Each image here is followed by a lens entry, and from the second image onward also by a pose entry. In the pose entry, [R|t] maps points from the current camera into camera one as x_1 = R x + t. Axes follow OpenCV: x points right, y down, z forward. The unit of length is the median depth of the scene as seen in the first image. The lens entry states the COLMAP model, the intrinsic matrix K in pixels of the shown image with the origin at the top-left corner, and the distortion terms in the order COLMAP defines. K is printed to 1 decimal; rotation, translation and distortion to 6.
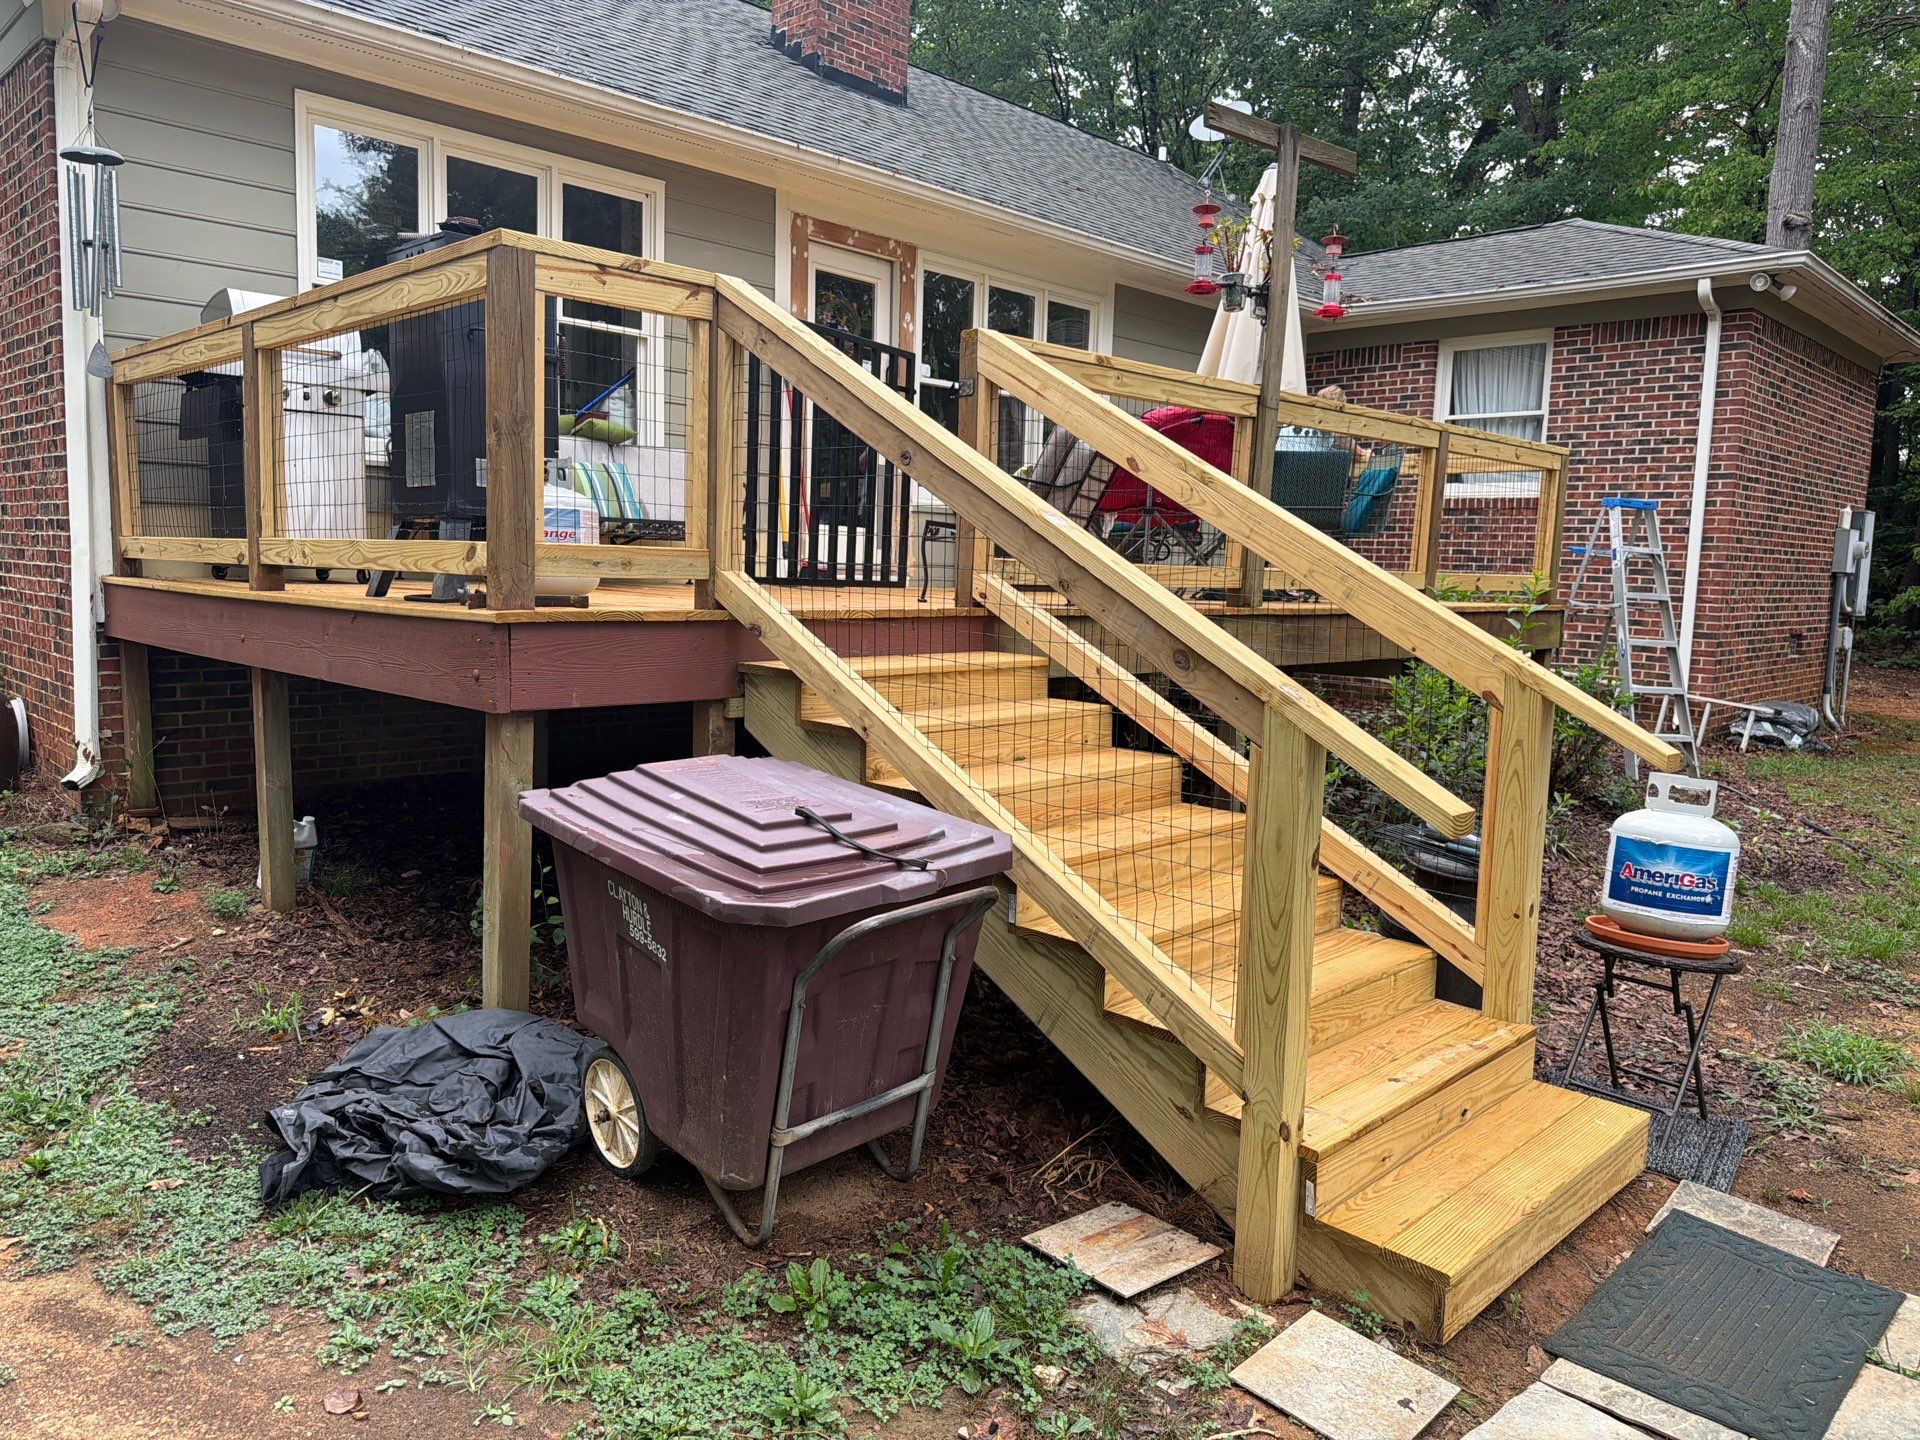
lens RADIAL K [[1356.6, 0, 965.5], [0, 1356.6, 742.8], [0, 0, 1]] dist [0.079493, -0.120672]
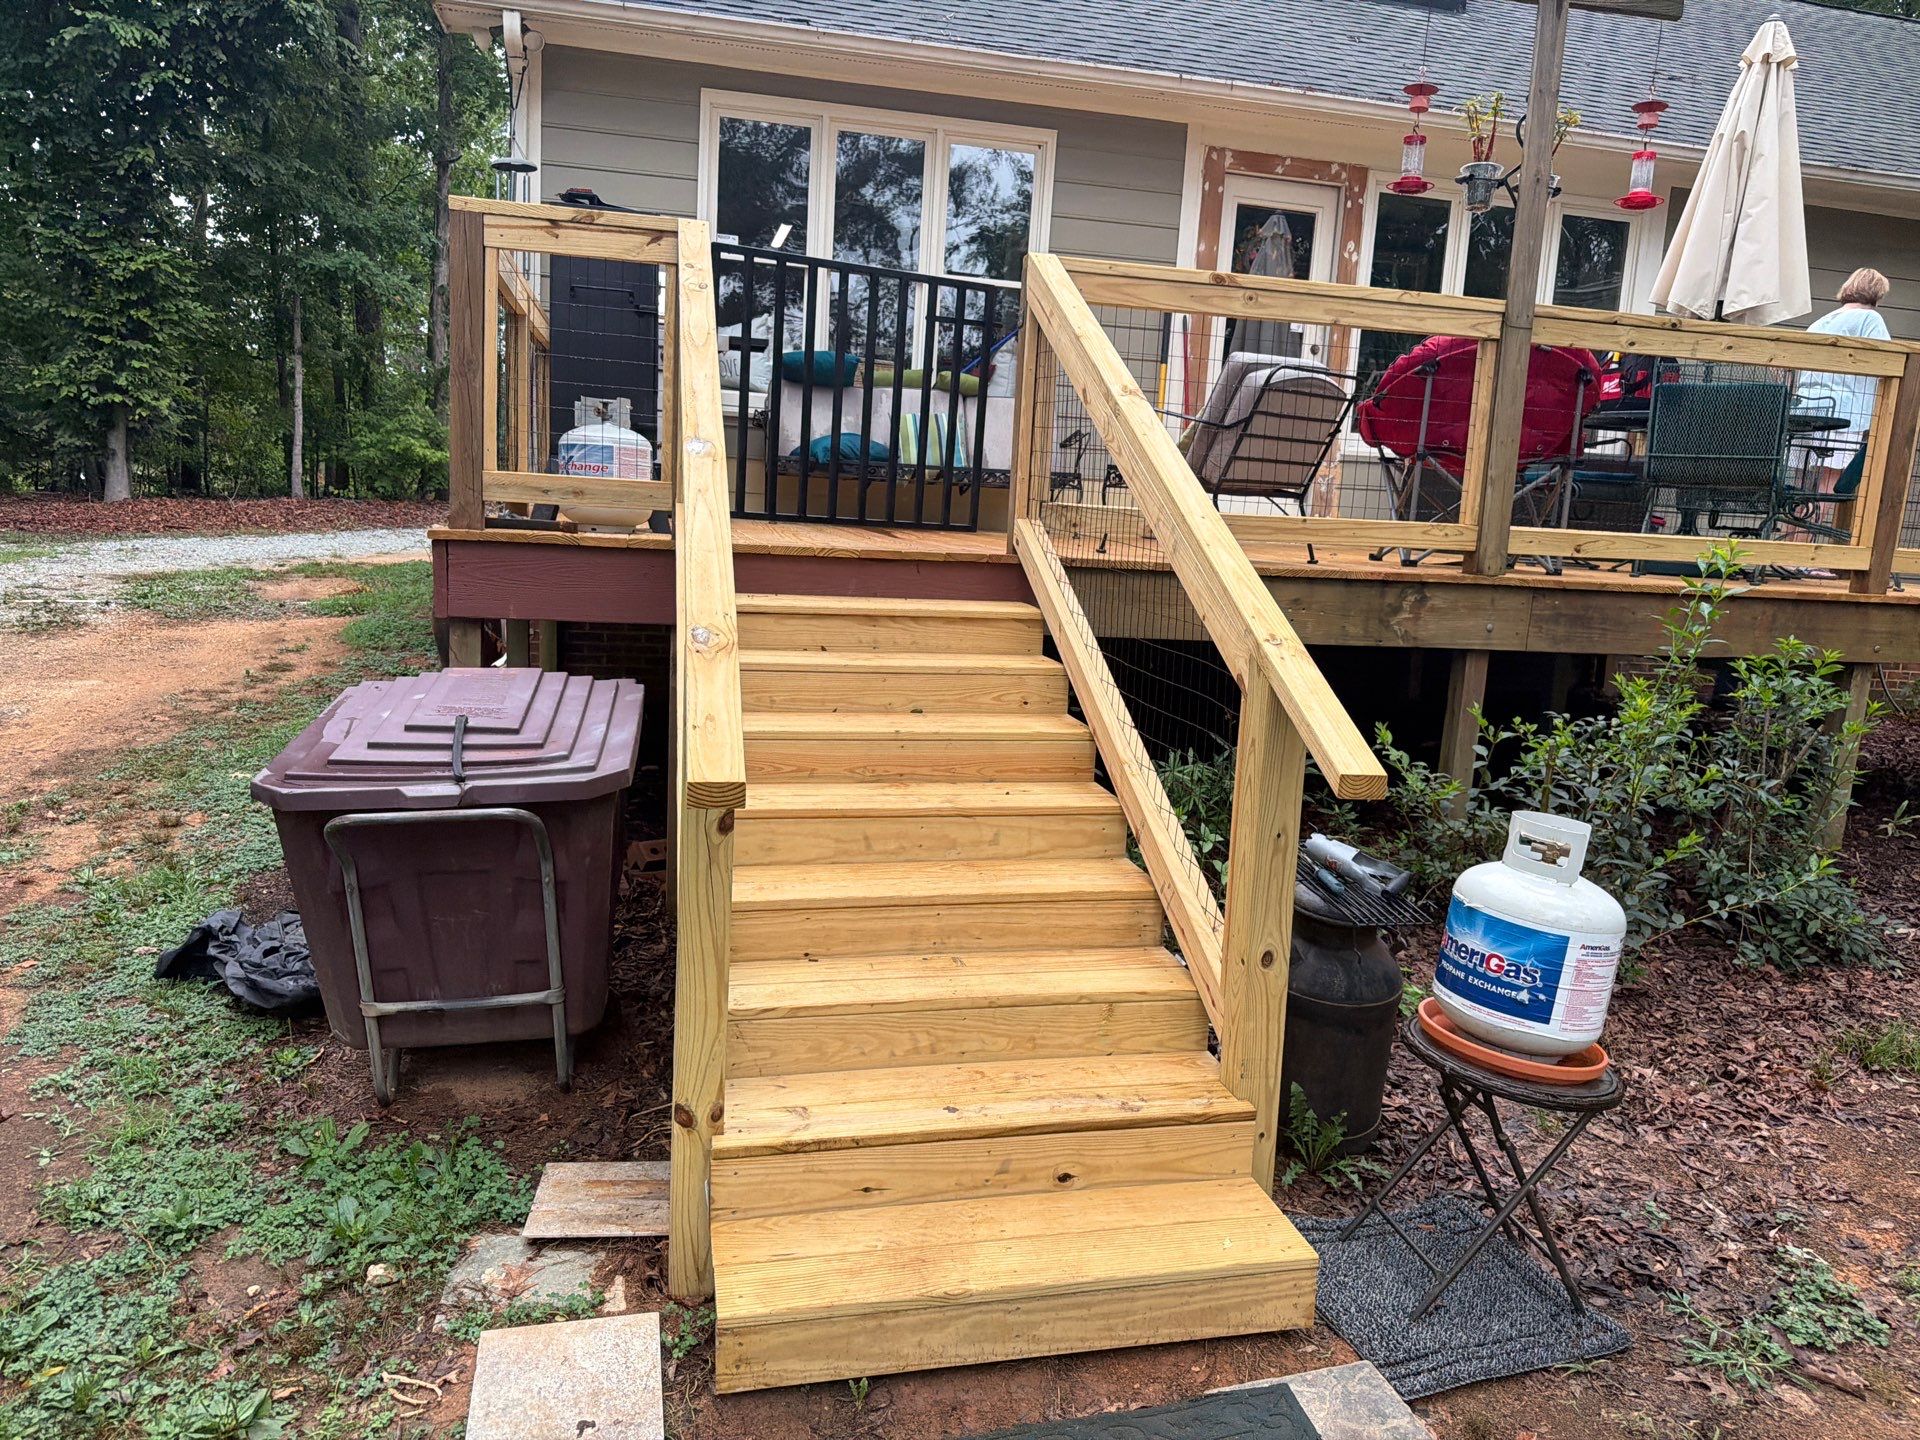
lens RADIAL K [[1369.9, 0, 960.0], [0, 1369.9, 720.0], [0, 0, 1]] dist [0.037501, -0.056367]
pose [[0.843567, 0.106832, -0.526291, 0.418627], [-0.101005, 0.994086, 0.039893, -0.016696], [0.527440, 0.019506, 0.849368, 0.156075]]
